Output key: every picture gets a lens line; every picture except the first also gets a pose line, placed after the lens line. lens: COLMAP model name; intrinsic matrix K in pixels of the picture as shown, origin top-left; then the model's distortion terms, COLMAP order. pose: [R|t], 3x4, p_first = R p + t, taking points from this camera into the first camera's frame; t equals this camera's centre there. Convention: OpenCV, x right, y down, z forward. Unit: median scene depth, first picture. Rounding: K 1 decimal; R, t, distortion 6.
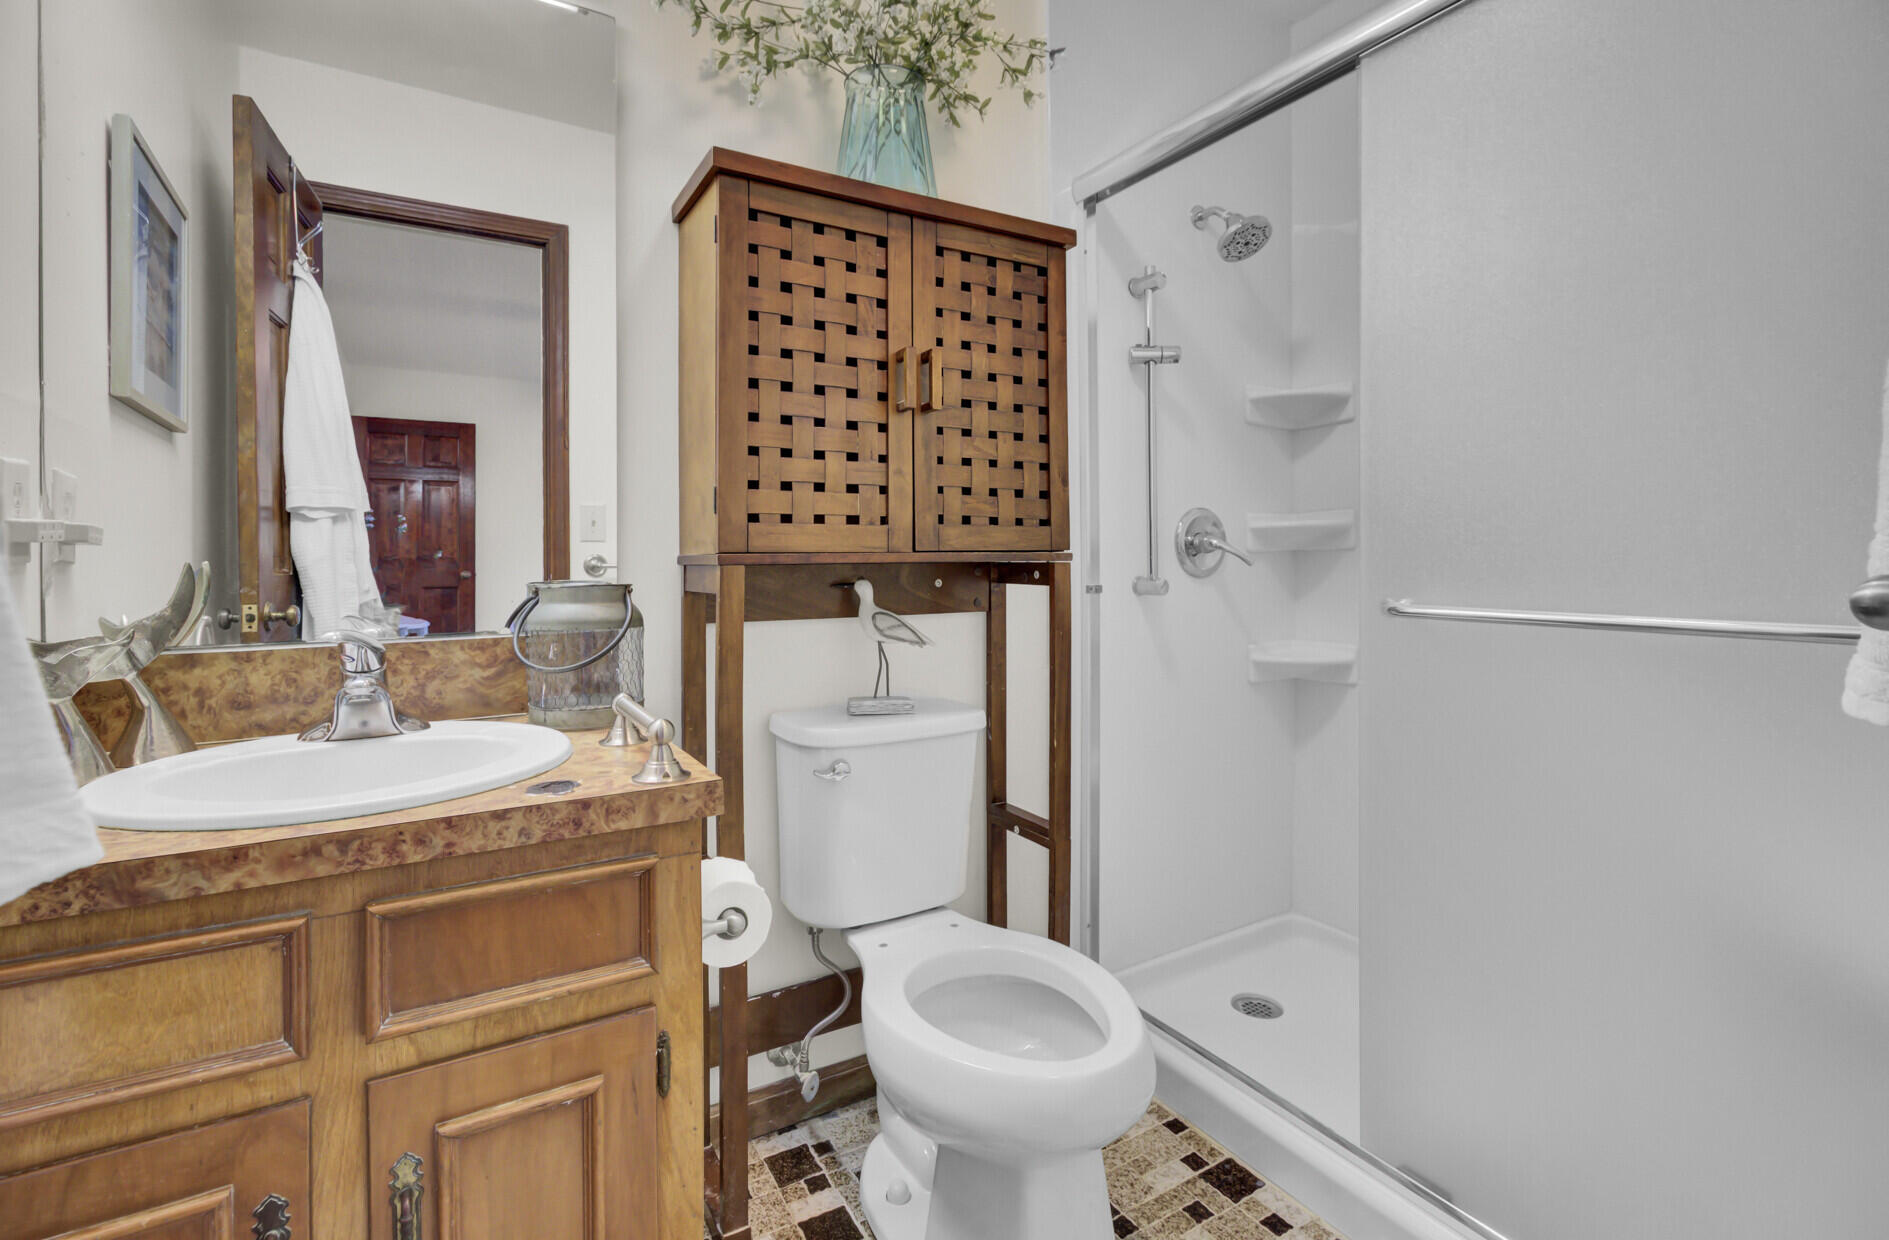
lens RADIAL K [[886.7, 0, 950.9], [0, 886.7, 600.1], [0, 0, 1]] dist [-0.001479, 0.000024]
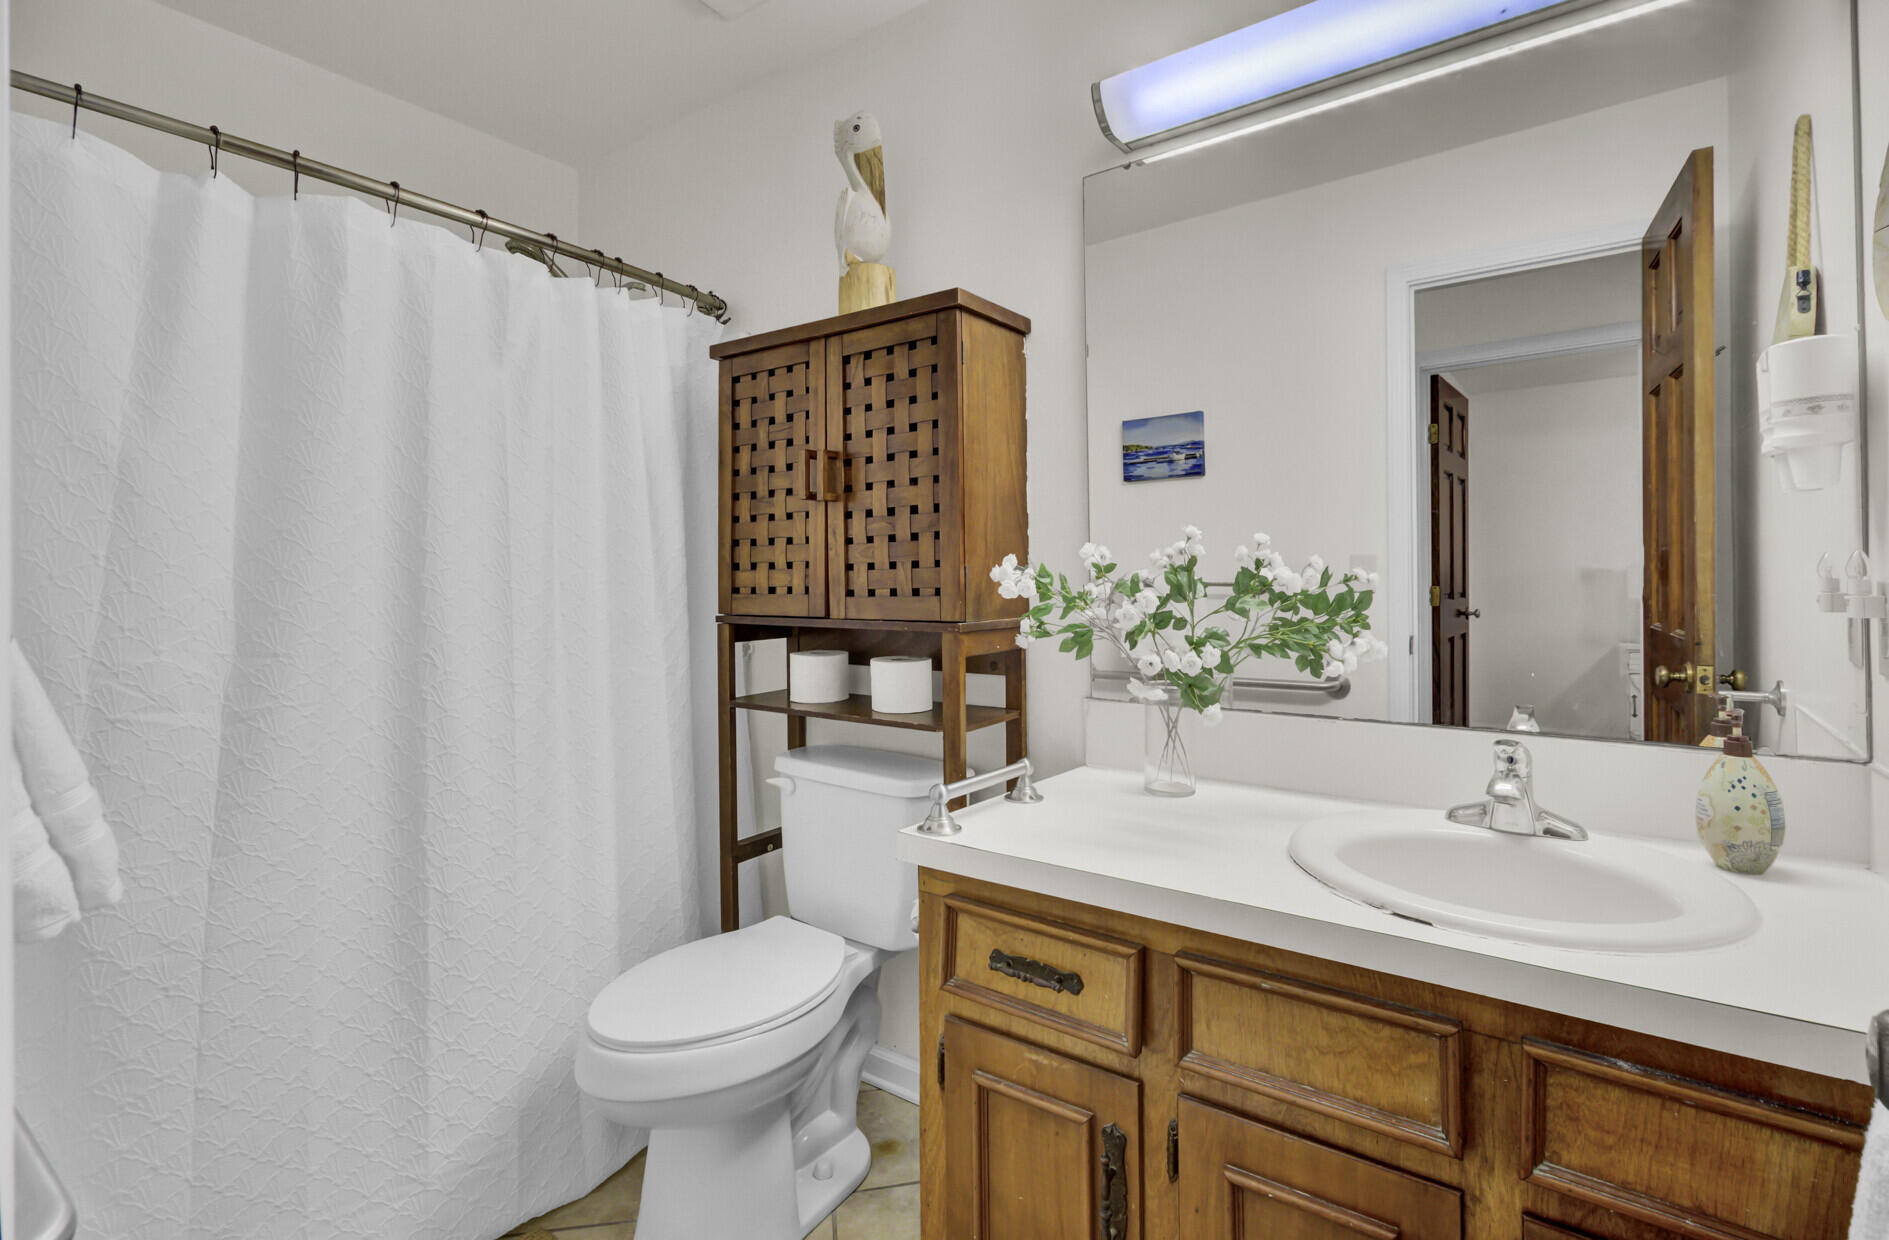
lens RADIAL K [[886.7, 0, 950.9], [0, 886.7, 600.1], [0, 0, 1]] dist [-0.001479, 0.000024]
pose [[0.393273, 0.023110, -0.919131, 1.098698], [-0.063688, 0.997968, -0.002158, -0.087373], [0.917213, 0.059386, 0.393945, 0.687584]]
